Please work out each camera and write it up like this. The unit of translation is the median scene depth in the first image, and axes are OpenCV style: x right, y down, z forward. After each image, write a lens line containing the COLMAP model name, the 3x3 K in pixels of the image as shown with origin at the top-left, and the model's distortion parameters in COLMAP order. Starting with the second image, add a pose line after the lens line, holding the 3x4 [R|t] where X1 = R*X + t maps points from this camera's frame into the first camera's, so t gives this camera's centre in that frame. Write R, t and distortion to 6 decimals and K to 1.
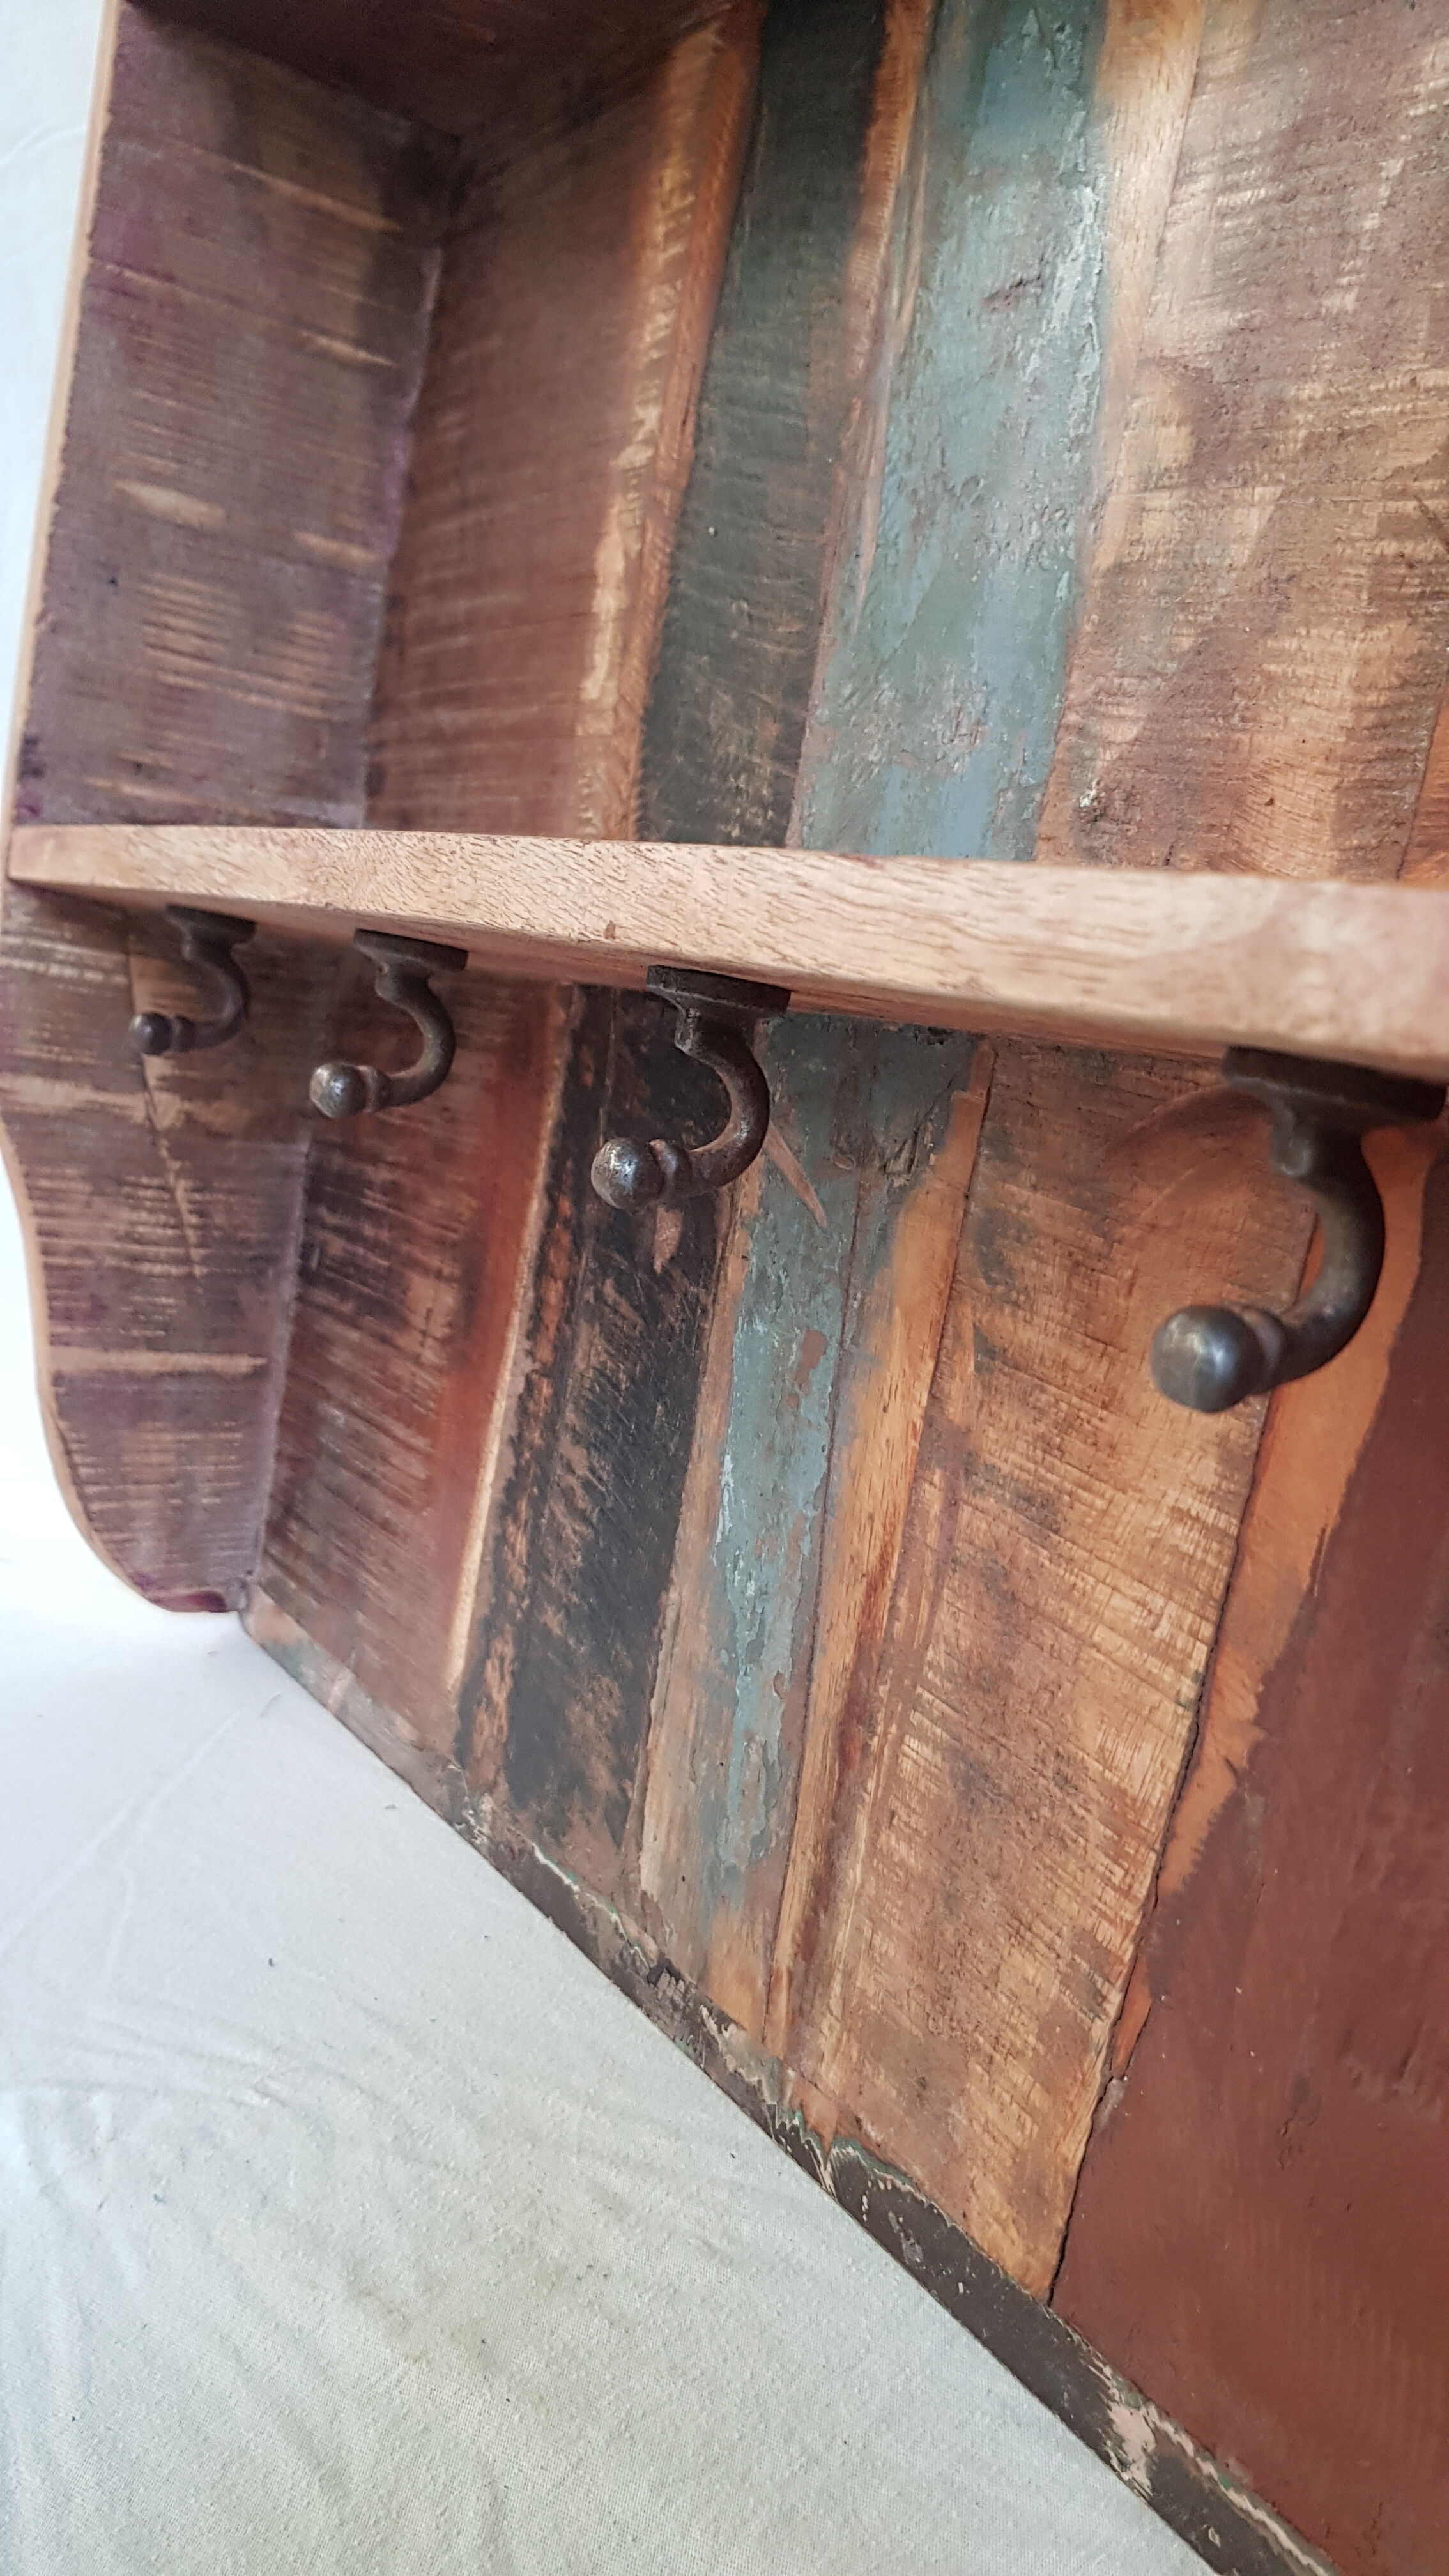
lens RADIAL K [[2025.8, 0, 759.3], [0, 2025.8, 1284.6], [0, 0, 1]] dist [0.100481, -0.251465]
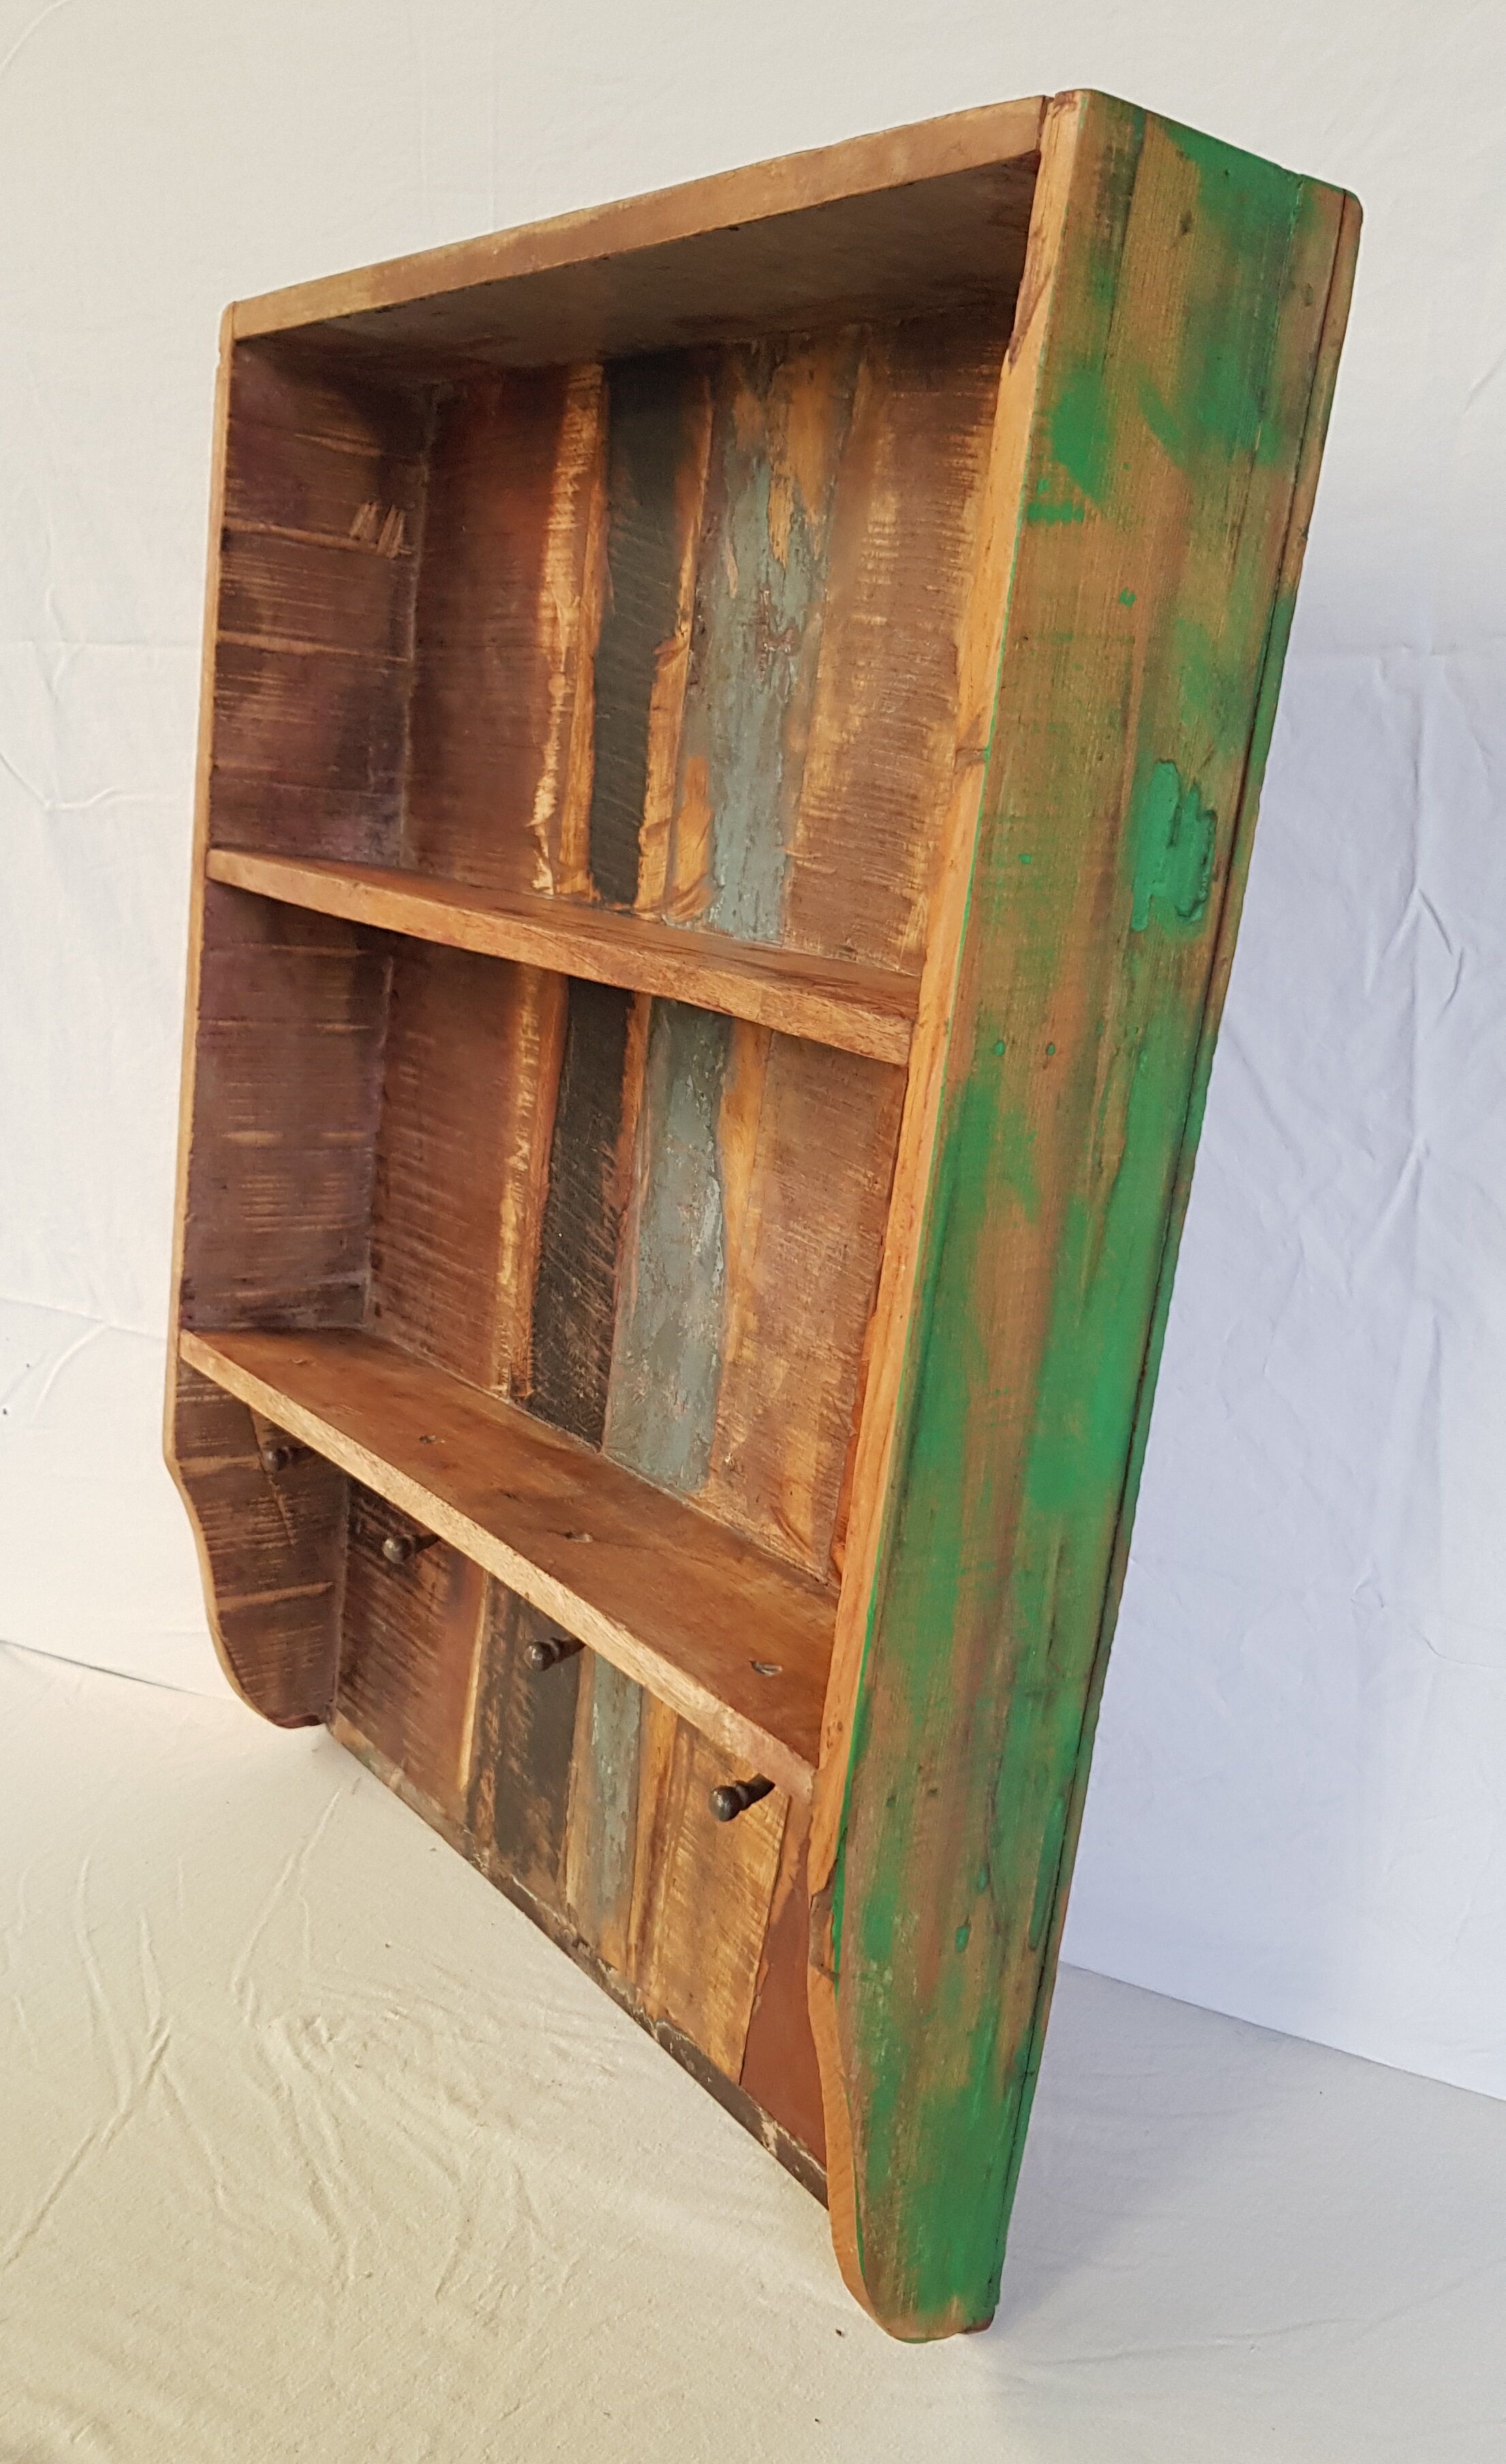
lens RADIAL K [[2131.8, 0, 759.8], [0, 2131.8, 1288.4], [0, 0, 1]] dist [0.125963, -0.319406]
pose [[0.997777, -0.058620, 0.031702, 0.124533], [0.054627, 0.991888, 0.114776, -0.670148], [-0.038173, -0.112789, 0.992885, -1.316853]]
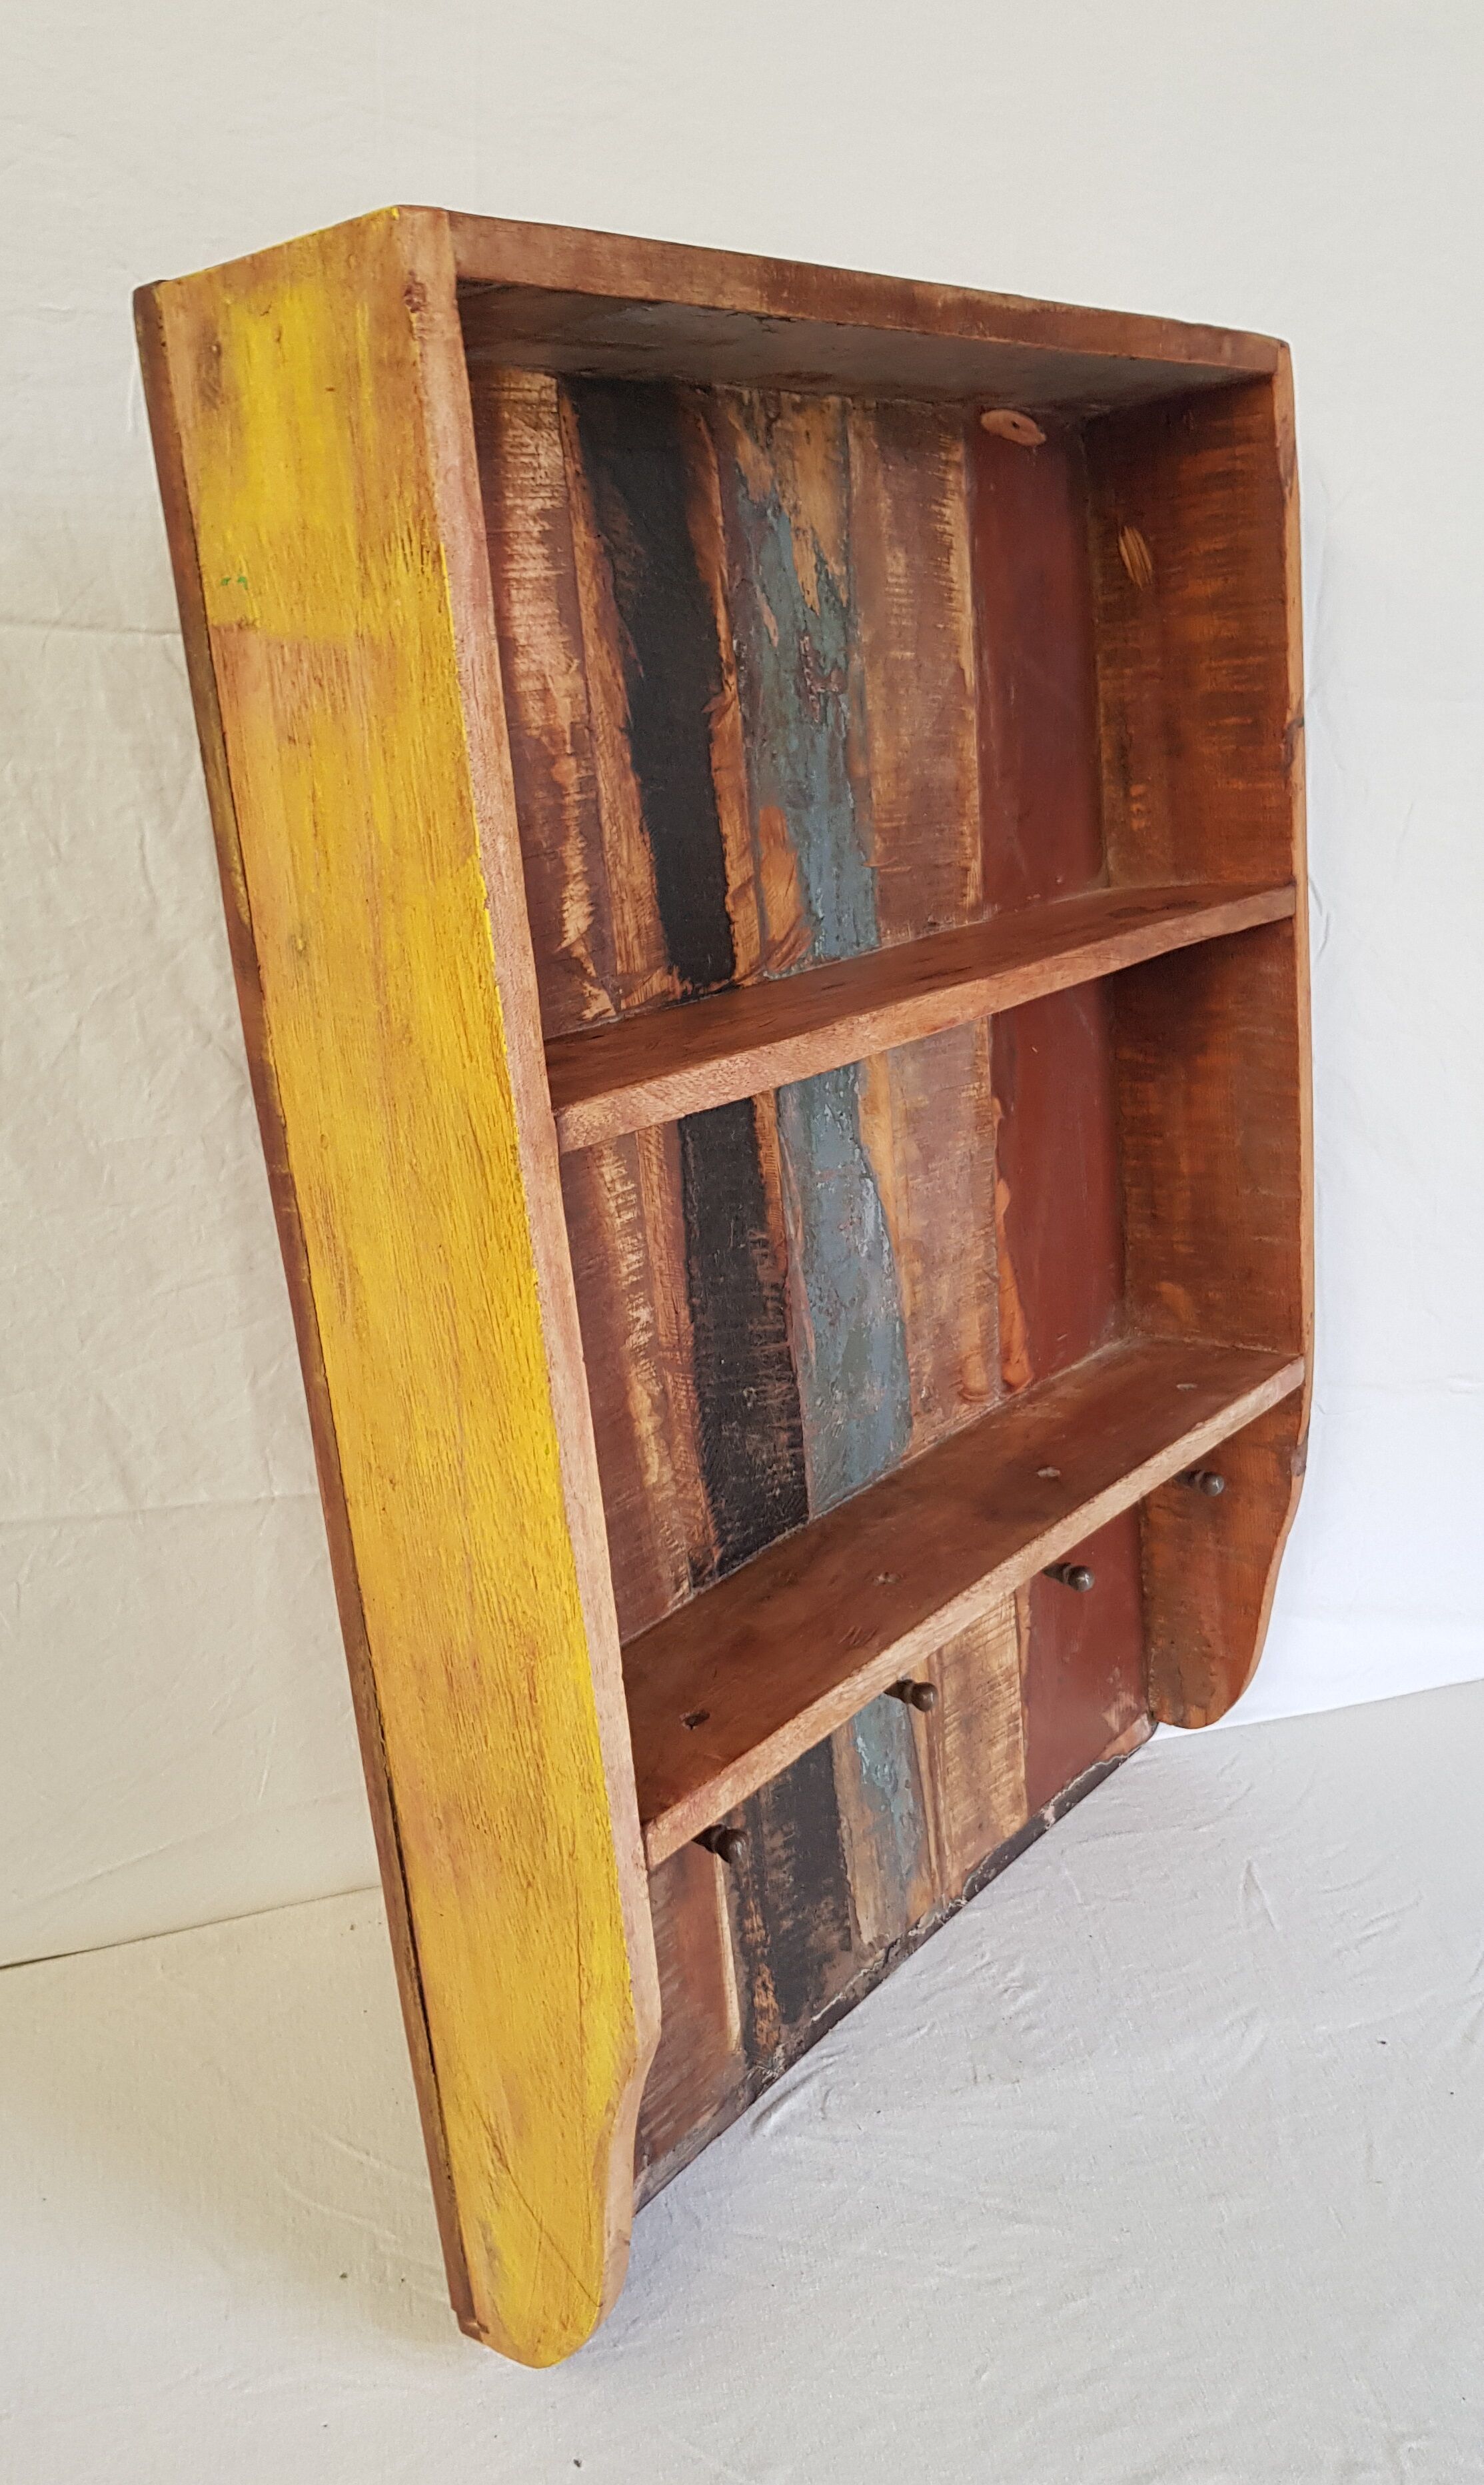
lens RADIAL K [[2086.2, 0, 742.0], [0, 2086.2, 1242.5], [0, 0, 1]] dist [0.120670, -0.271801]
pose [[-0.327163, -0.365119, 0.871581, -1.933133], [0.155451, 0.888978, 0.430758, -1.524858], [-0.932094, 0.276416, -0.234083, 1.698167]]
